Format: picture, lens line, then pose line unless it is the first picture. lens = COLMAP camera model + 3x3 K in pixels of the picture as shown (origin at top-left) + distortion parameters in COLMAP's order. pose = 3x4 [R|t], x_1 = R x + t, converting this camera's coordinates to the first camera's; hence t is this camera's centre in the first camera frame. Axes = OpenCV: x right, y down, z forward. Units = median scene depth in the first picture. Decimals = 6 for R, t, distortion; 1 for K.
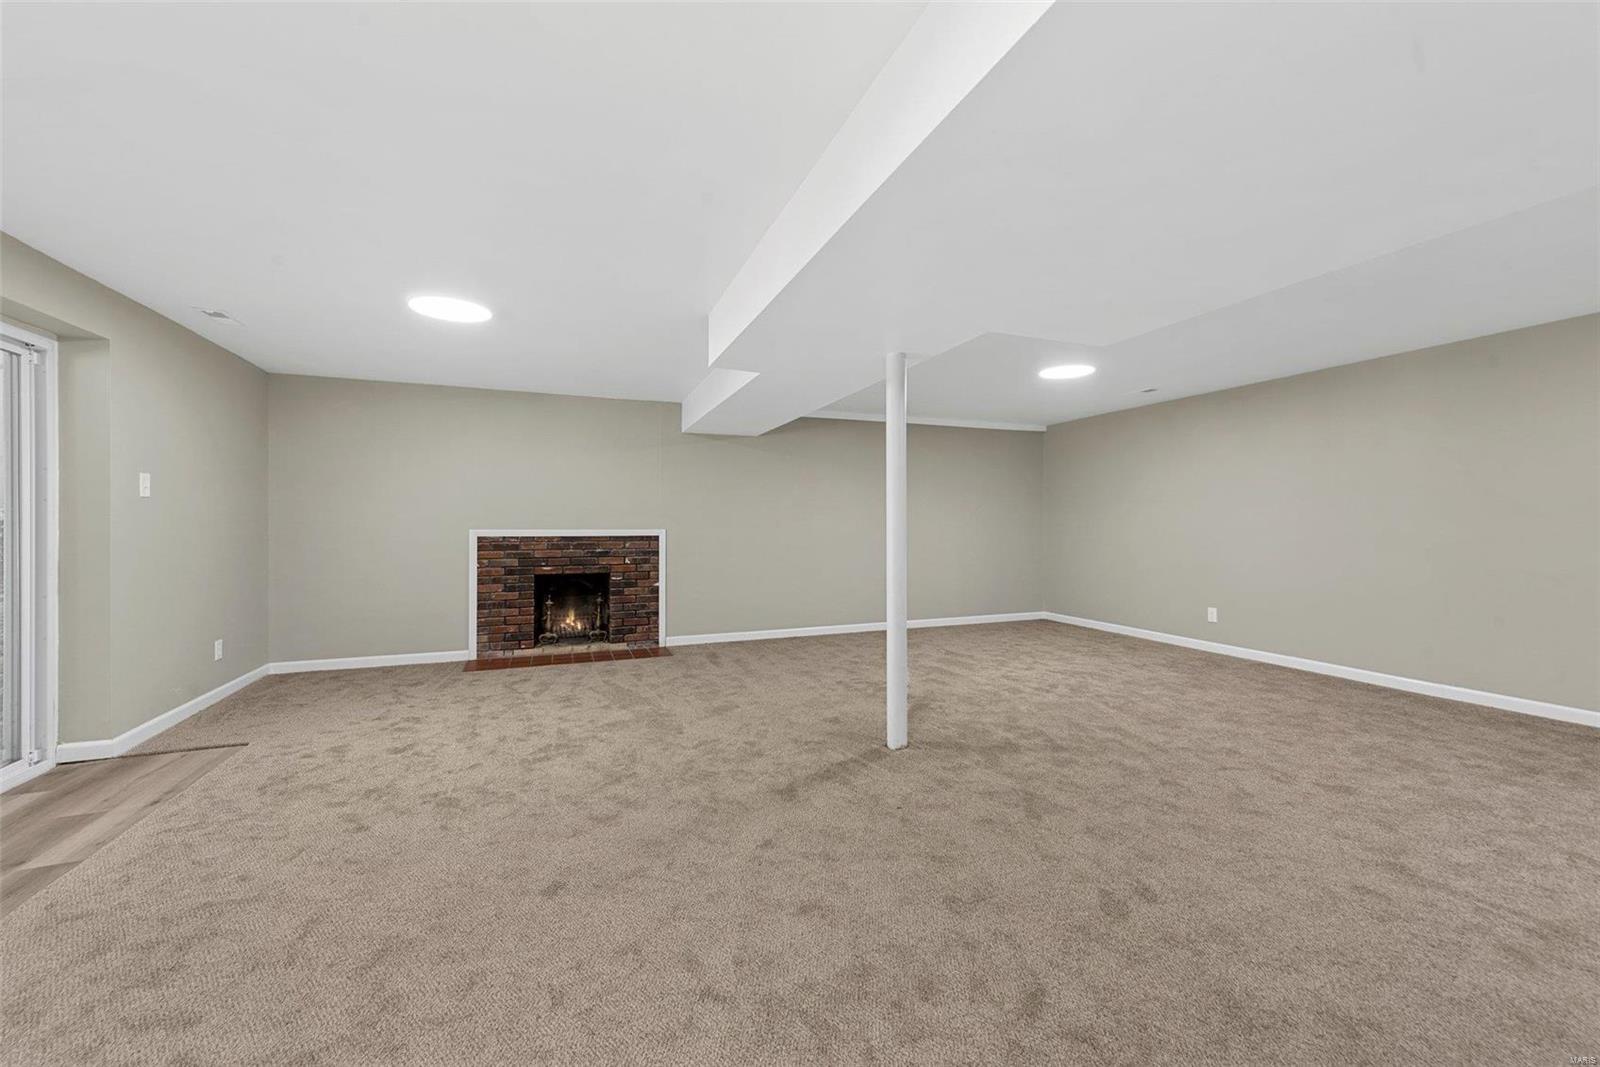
lens RADIAL K [[635.9, 0, 798.6], [0, 635.9, 531.5], [0, 0, 1]] dist [0.000406, -0.000139]
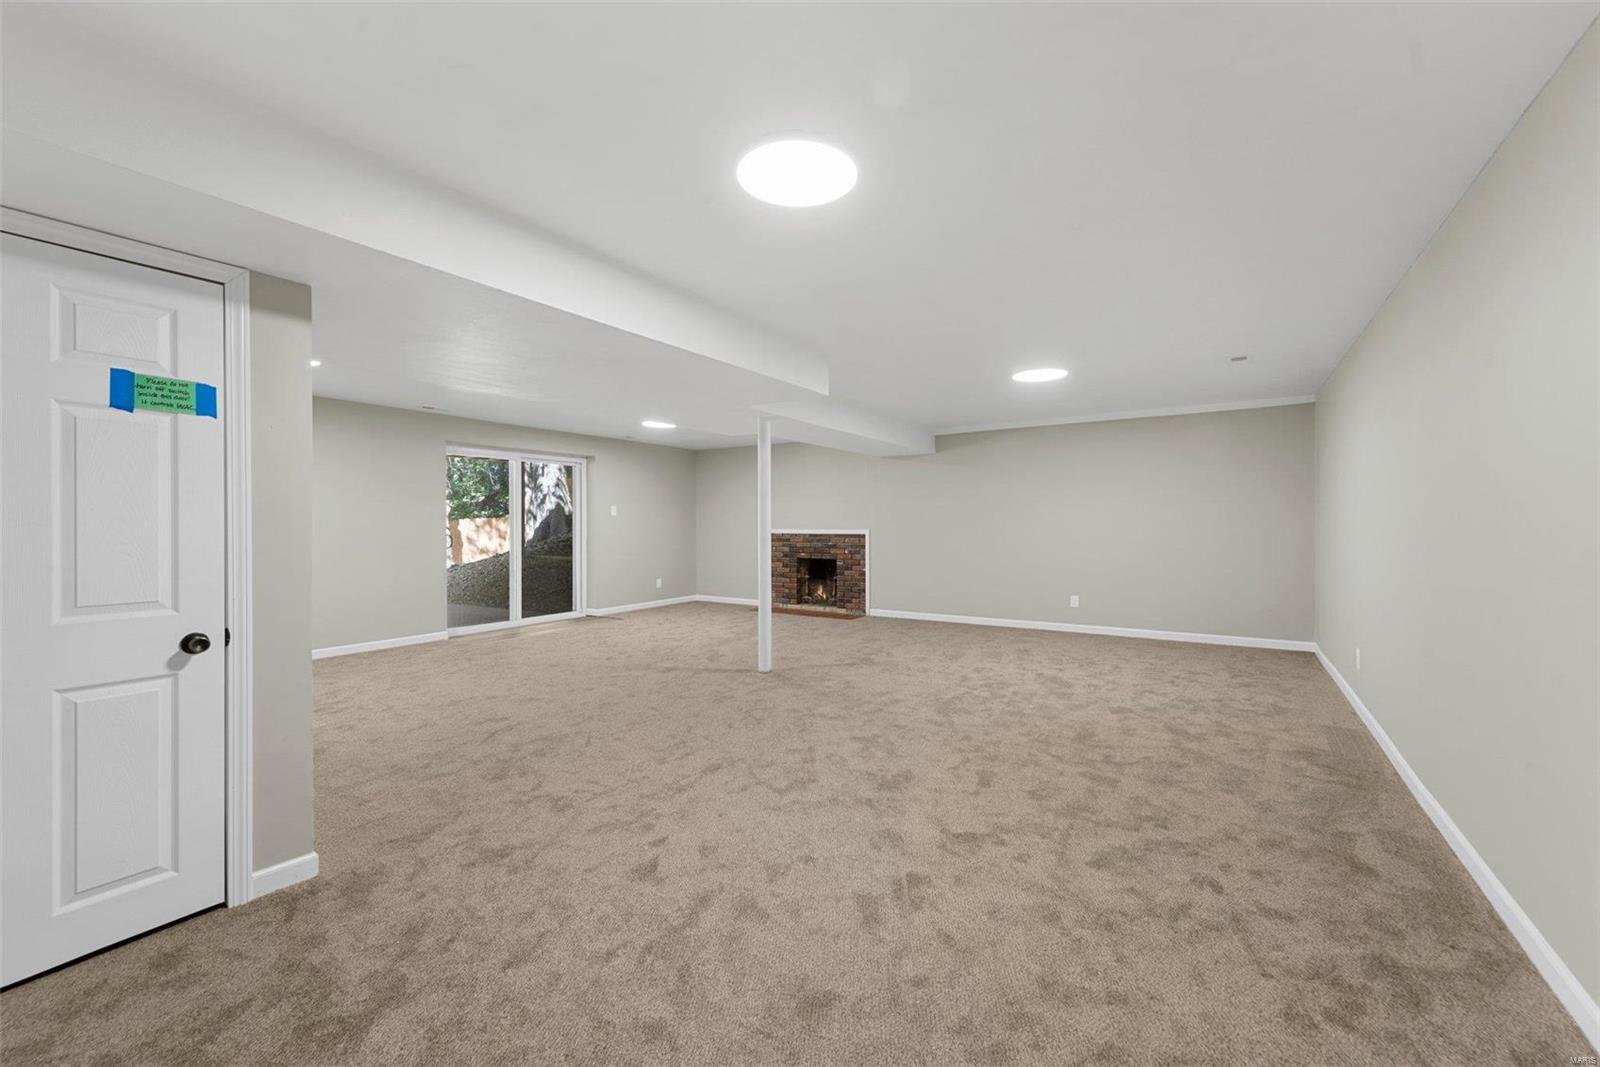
lens RADIAL K [[635.9, 0, 806.6], [0, 635.9, 528.2], [0, 0, 1]] dist [0.000406, -0.000139]
pose [[0.588564, 0.006775, -0.808422, 0.856309], [-0.008252, 0.999963, 0.002372, -0.009529], [0.808408, 0.005275, 0.588598, 0.088851]]
